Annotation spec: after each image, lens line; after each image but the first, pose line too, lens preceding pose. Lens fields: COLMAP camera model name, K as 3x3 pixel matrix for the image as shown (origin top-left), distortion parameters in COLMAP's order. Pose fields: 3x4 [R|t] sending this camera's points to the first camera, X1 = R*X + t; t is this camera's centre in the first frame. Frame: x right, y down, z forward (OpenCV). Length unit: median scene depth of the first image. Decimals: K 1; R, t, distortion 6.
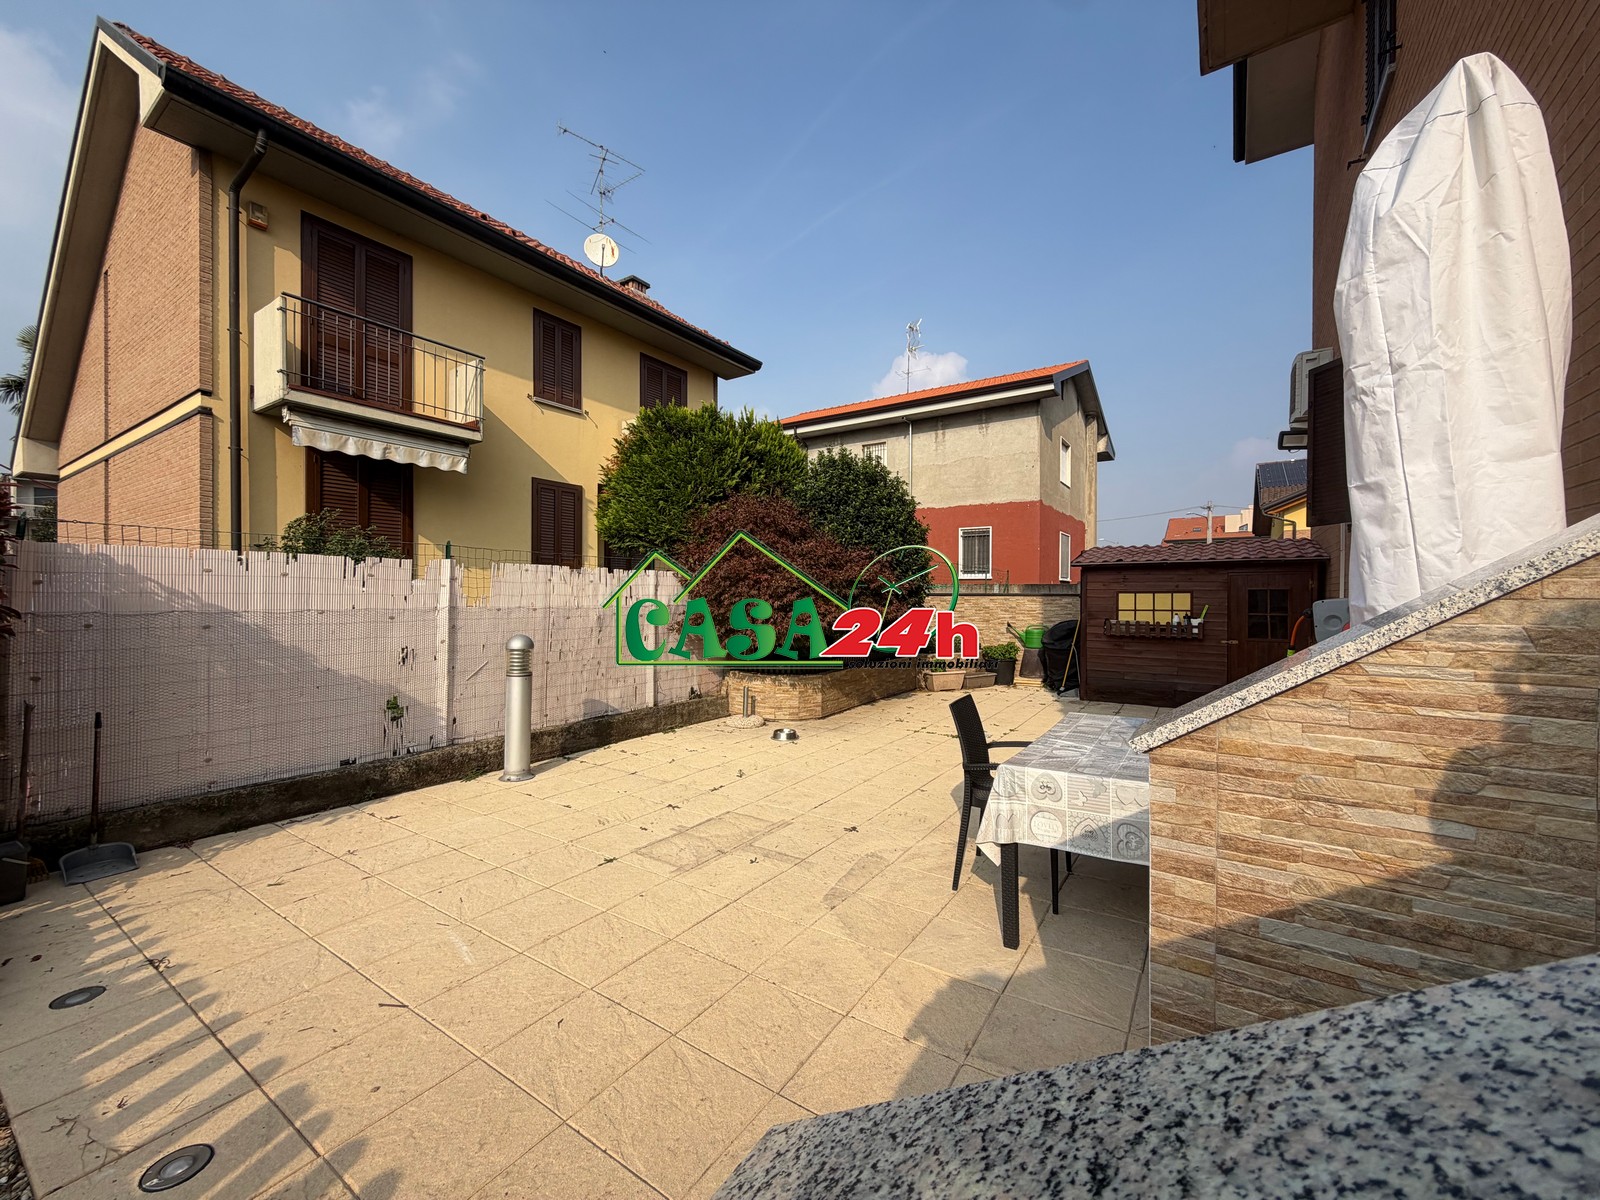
lens RADIAL K [[638.7, 0, 800.0], [0, 638.7, 600.0], [0, 0, 1]] dist [0.001575, -0.000168]
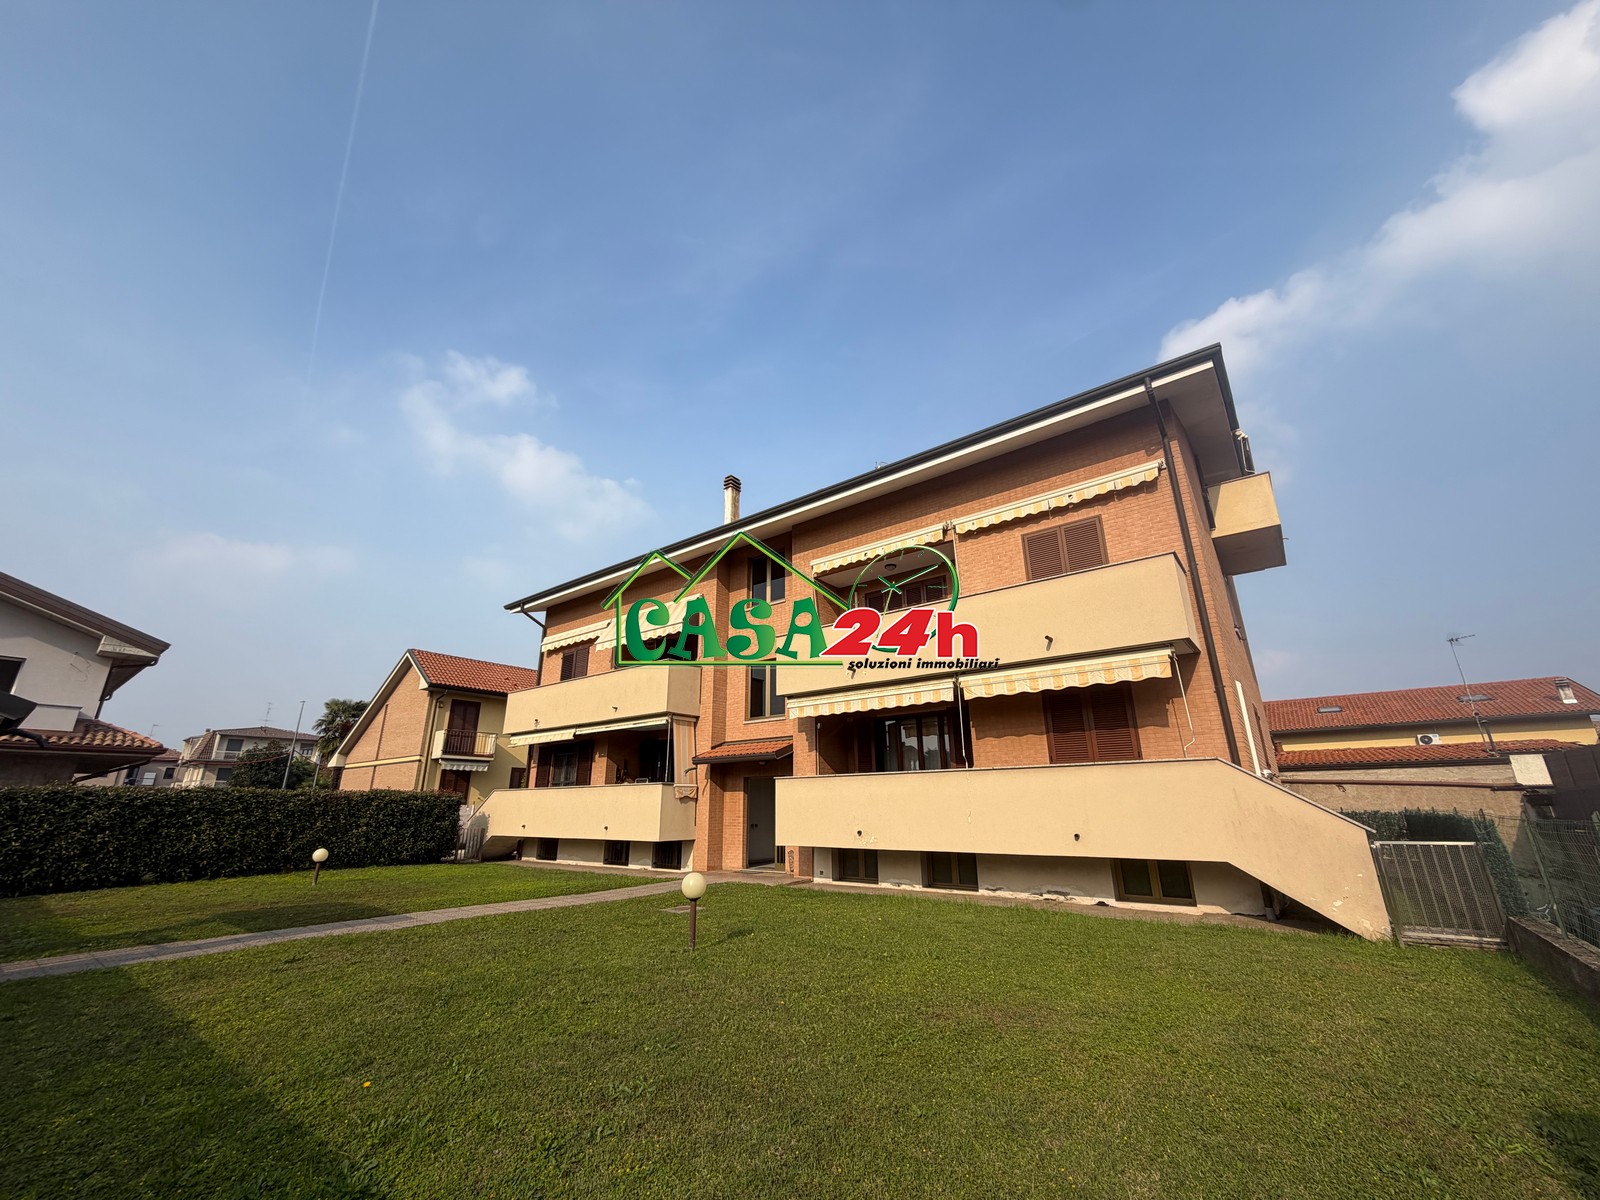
lens RADIAL K [[638.7, 0, 800.0], [0, 638.7, 600.0], [0, 0, 1]] dist [0.001575, -0.000168]
pose [[0.997455, -0.030646, -0.064379, 1.498220], [0.008529, 0.947718, -0.318996, 0.017837], [0.070789, 0.317635, 0.945567, -2.579526]]
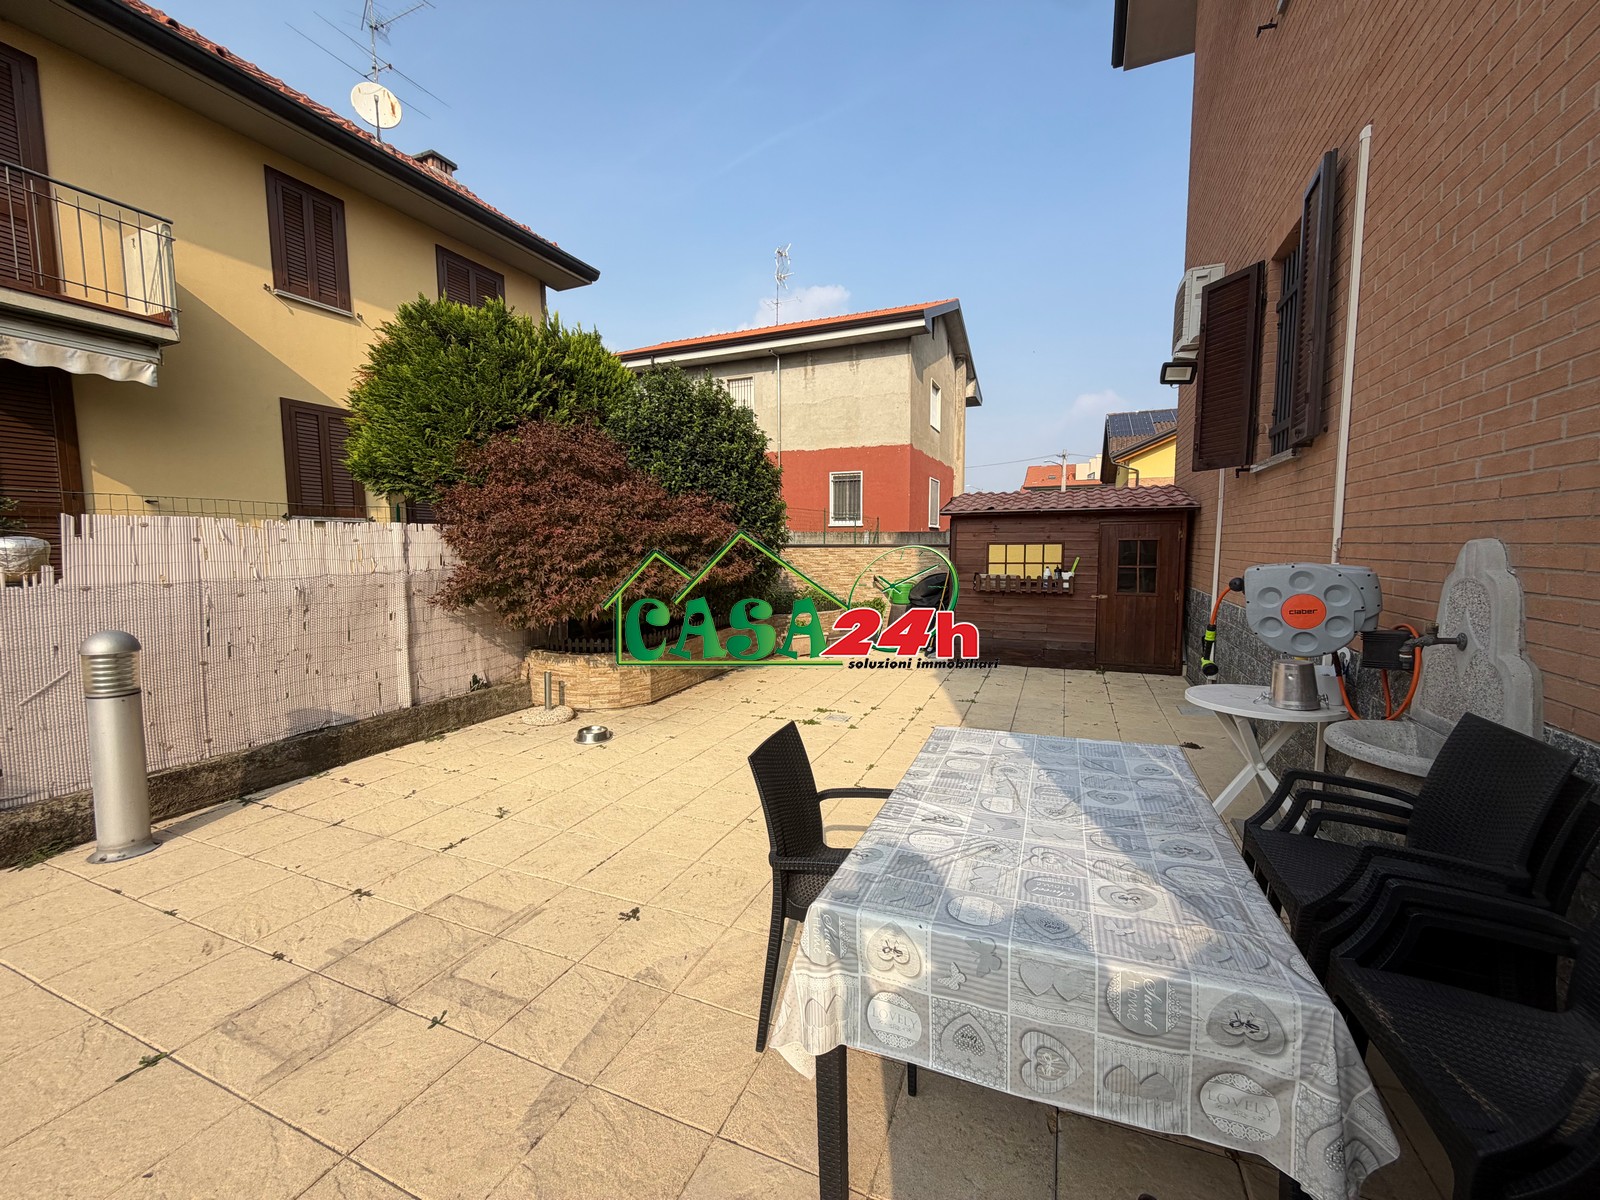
lens RADIAL K [[638.7, 0, 800.0], [0, 638.7, 600.0], [0, 0, 1]] dist [0.001575, -0.000168]
pose [[0.982585, -0.025679, 0.184029, 0.064506], [0.009967, 0.996262, 0.085803, -0.013006], [-0.185545, -0.082475, 0.979169, 0.153124]]
